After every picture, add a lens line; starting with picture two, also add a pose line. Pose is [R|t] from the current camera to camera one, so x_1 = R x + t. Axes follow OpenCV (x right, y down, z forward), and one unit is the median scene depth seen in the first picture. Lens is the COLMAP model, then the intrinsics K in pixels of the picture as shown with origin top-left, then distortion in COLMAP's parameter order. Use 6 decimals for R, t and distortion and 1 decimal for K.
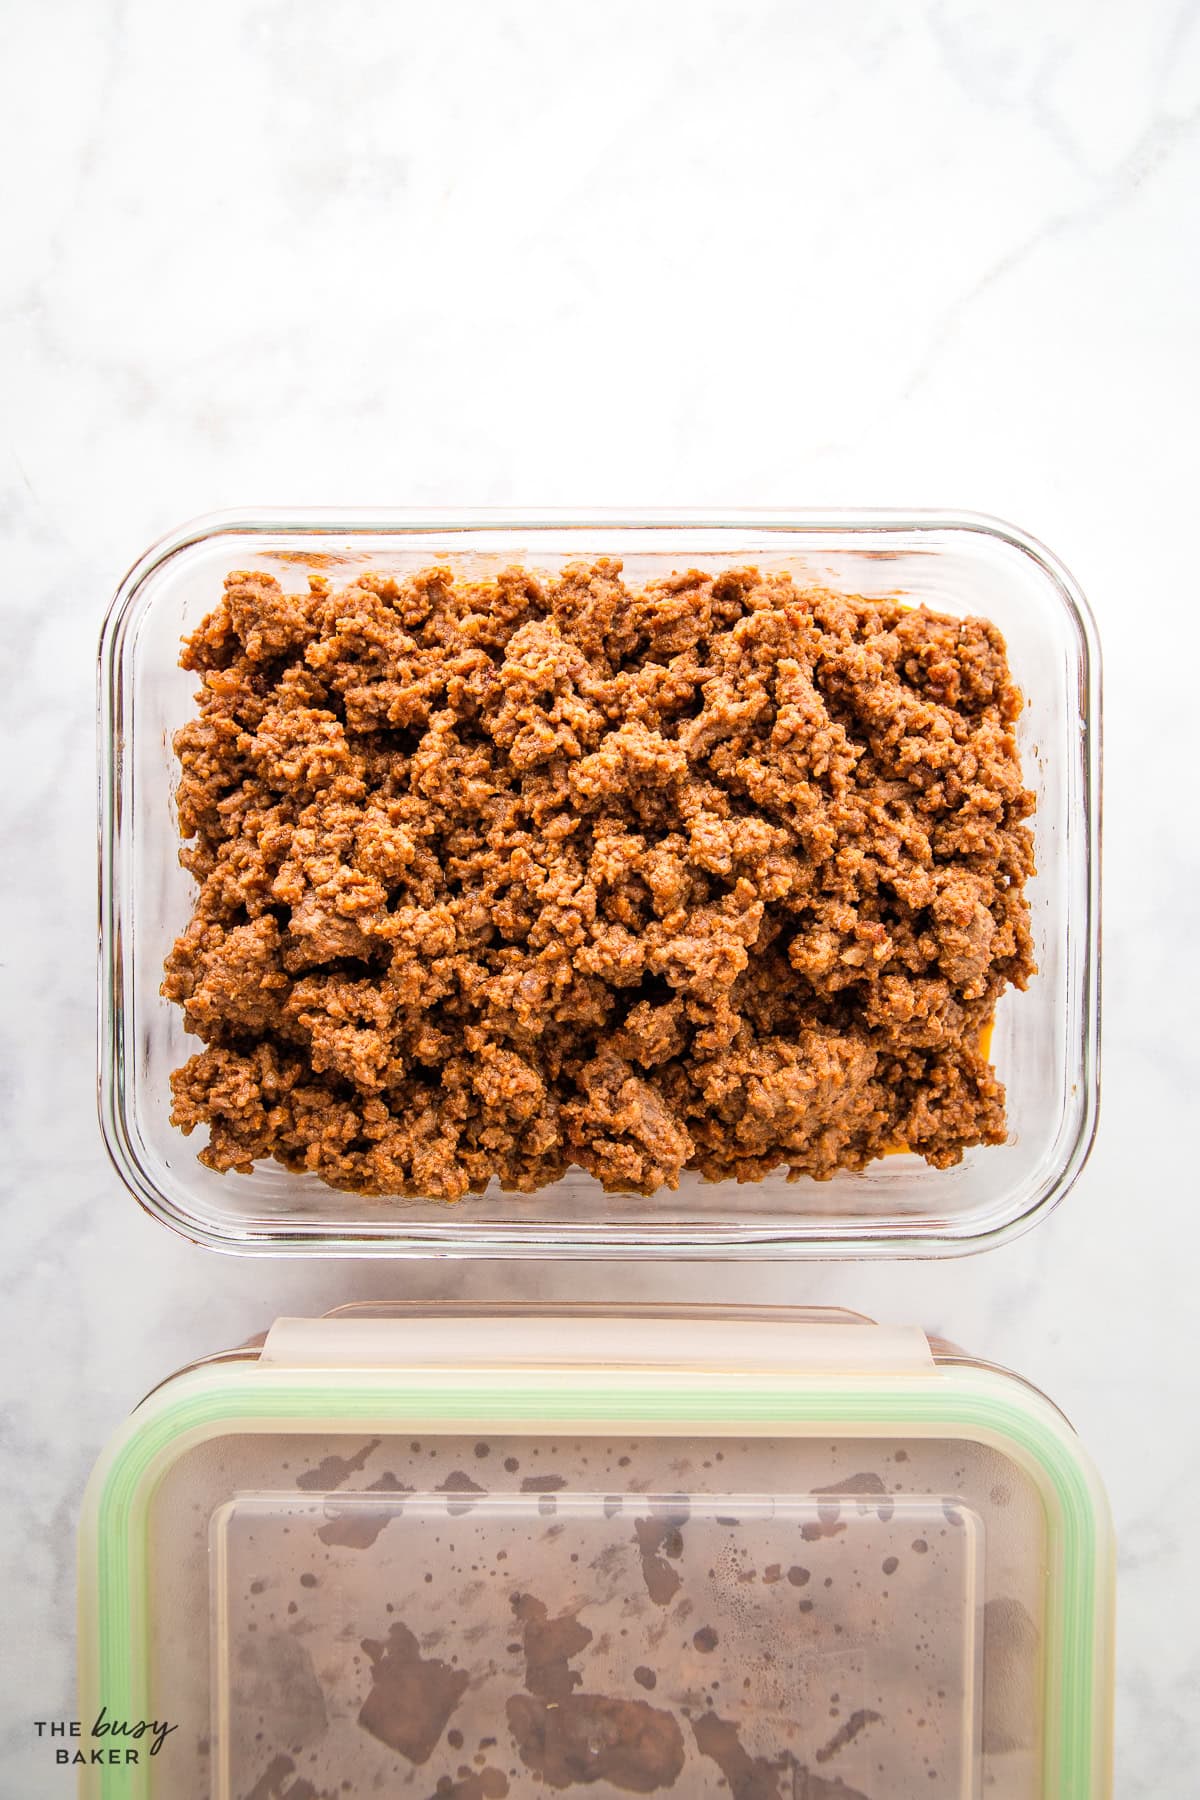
lens RADIAL K [[1557.7, 0, 600.0], [0, 1557.7, 900.0], [0, 0, 1]] dist [-0.113728, 0.143425]
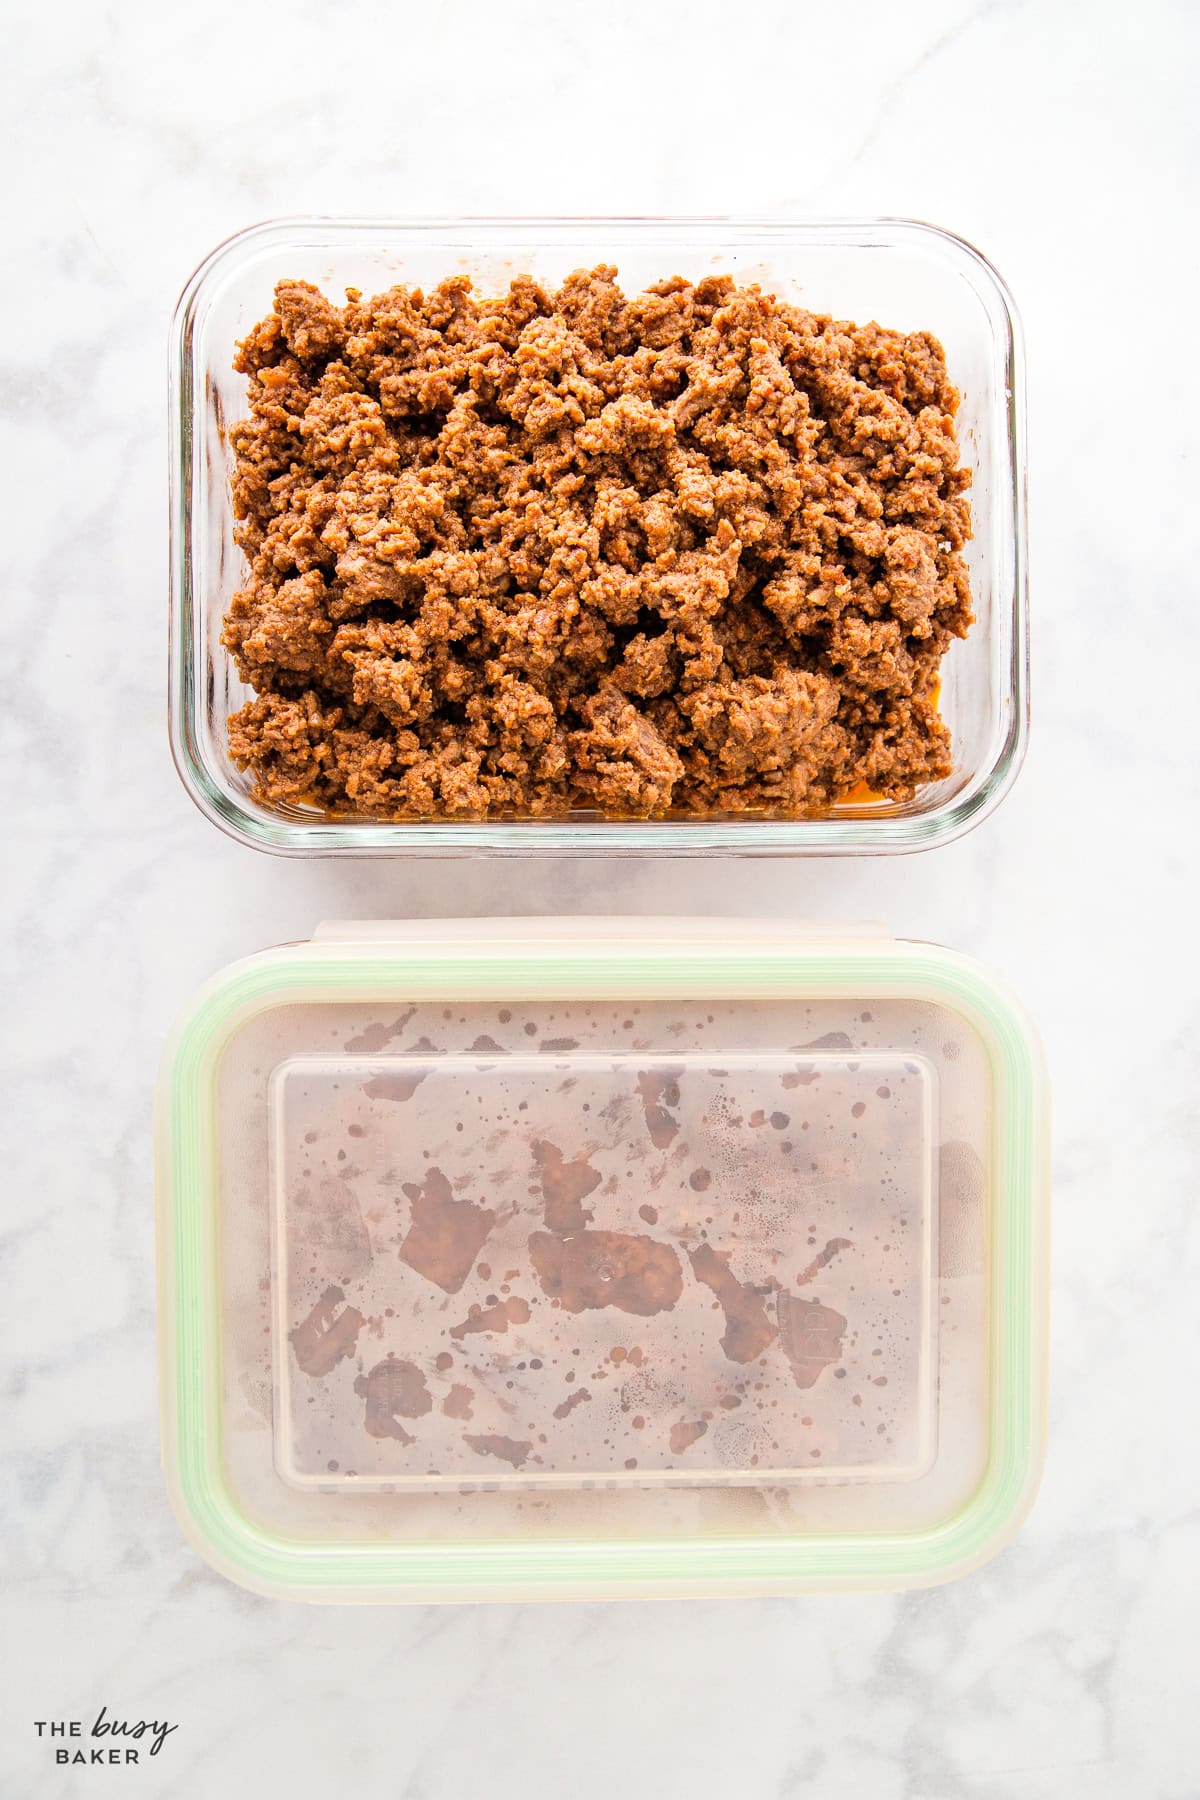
lens RADIAL K [[1557.7, 0, 600.0], [0, 1557.7, 900.0], [0, 0, 1]] dist [-0.113728, 0.143425]
pose [[0.999641, -0.009877, 0.024905, -0.032420], [0.009804, 0.999947, 0.003079, 0.257510], [-0.024935, -0.002834, 0.999685, -0.163408]]
